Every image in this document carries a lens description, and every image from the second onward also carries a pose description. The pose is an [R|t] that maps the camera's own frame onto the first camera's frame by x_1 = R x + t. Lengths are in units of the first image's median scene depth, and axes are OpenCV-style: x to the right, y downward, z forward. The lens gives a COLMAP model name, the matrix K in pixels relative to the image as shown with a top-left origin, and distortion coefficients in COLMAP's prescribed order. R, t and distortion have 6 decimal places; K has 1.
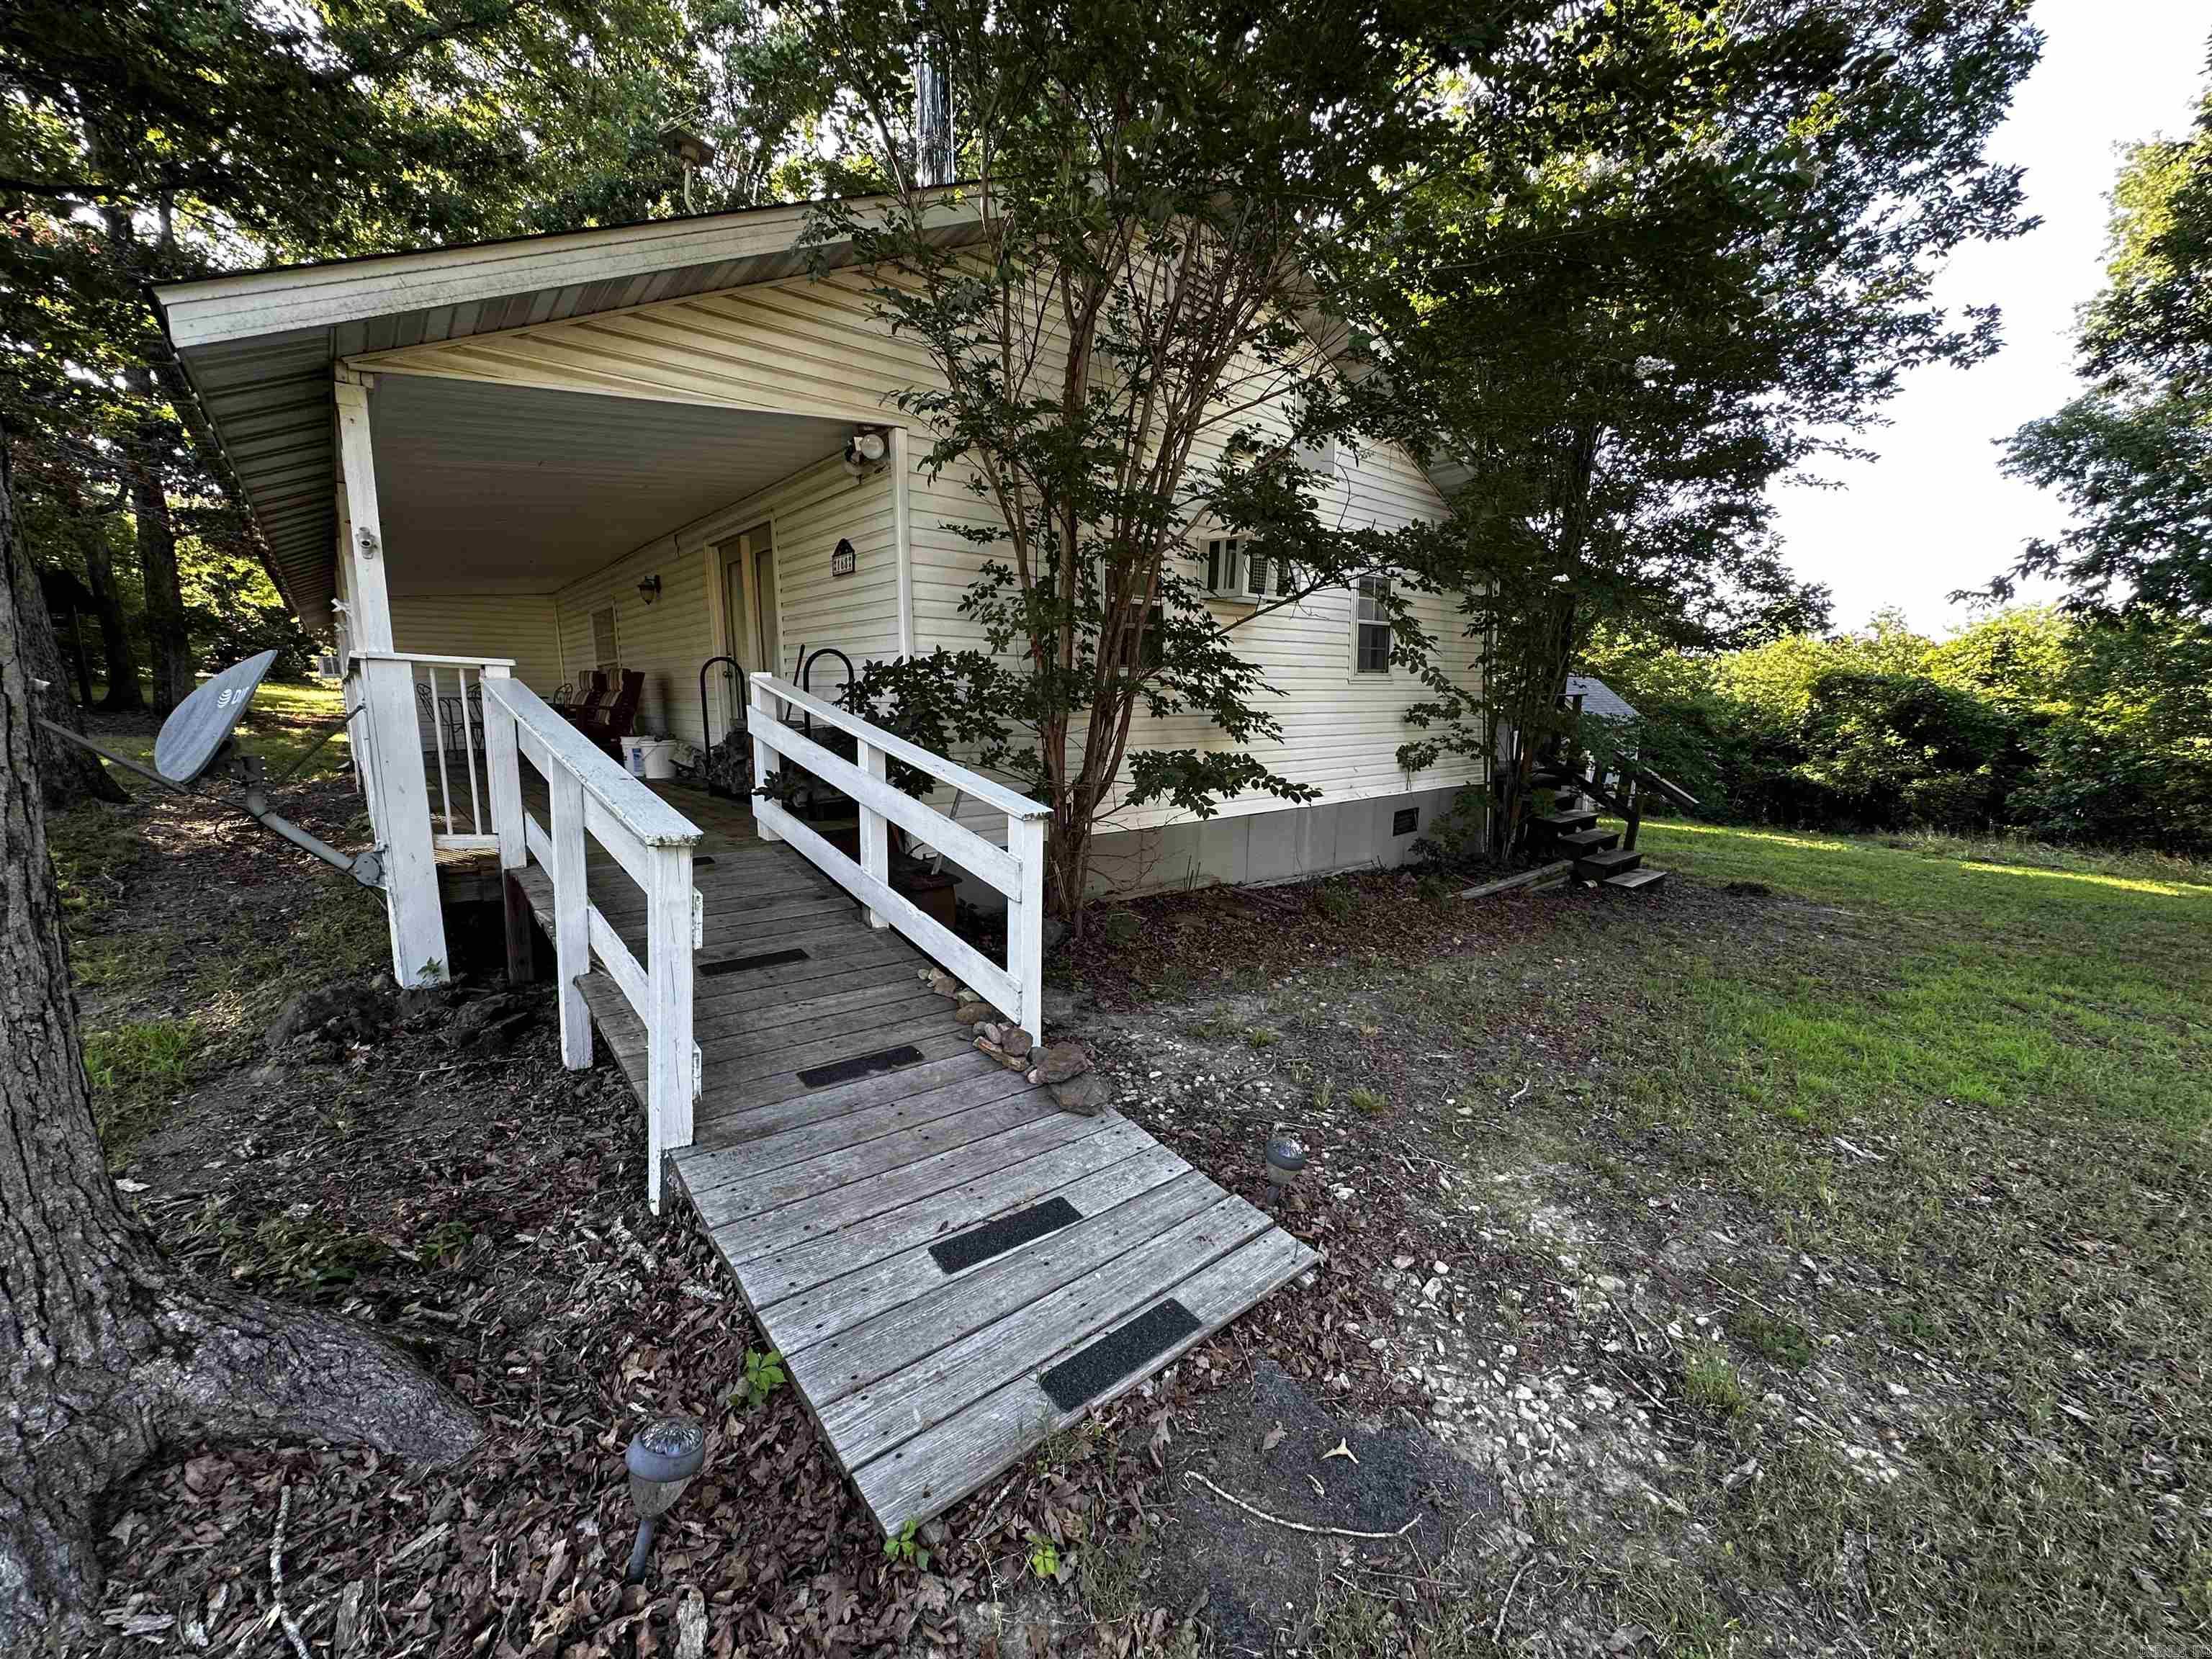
lens RADIAL K [[890.0, 0, 1106.0], [0, 890.0, 831.1], [0, 0, 1]] dist [-0.002261, 0.000893]
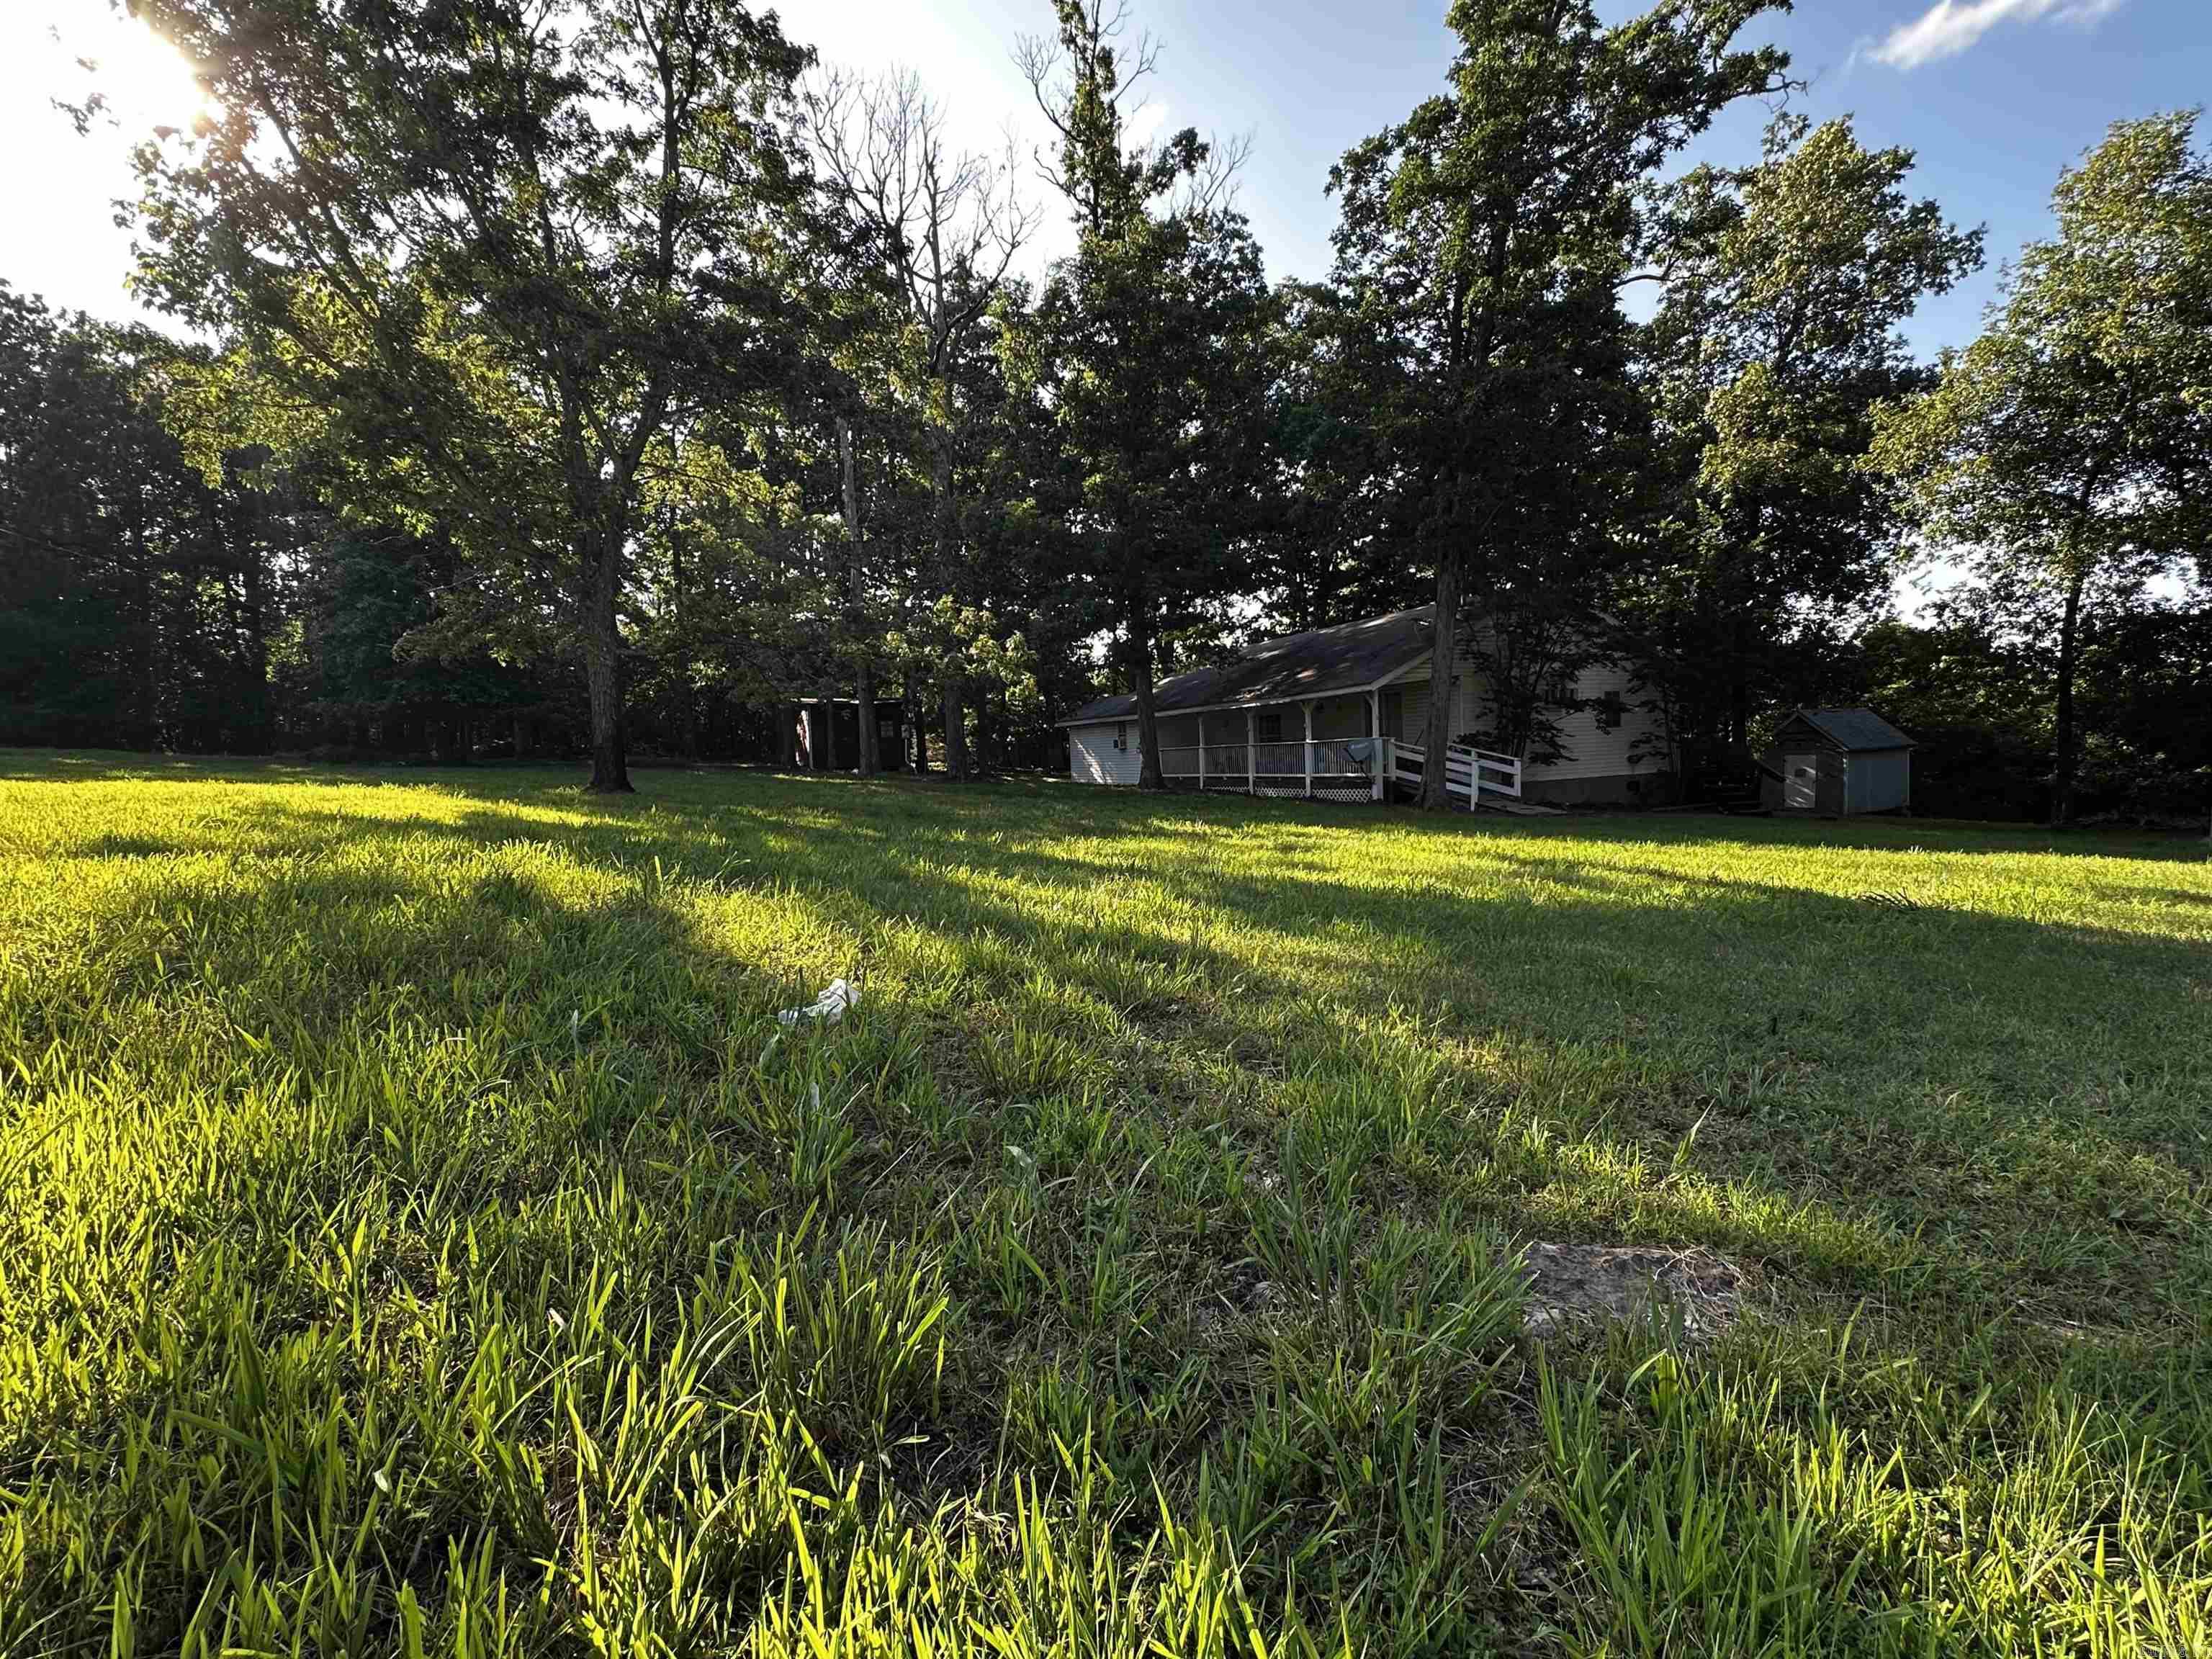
lens RADIAL K [[890.0, 0, 1105.8], [0, 890.0, 828.4], [0, 0, 1]] dist [-0.002261, 0.000893]
pose [[0.943440, -0.007849, -0.331451, -0.455396], [-0.015463, 0.997590, -0.067640, 0.557558], [0.331183, 0.068939, 0.941045, -3.437102]]
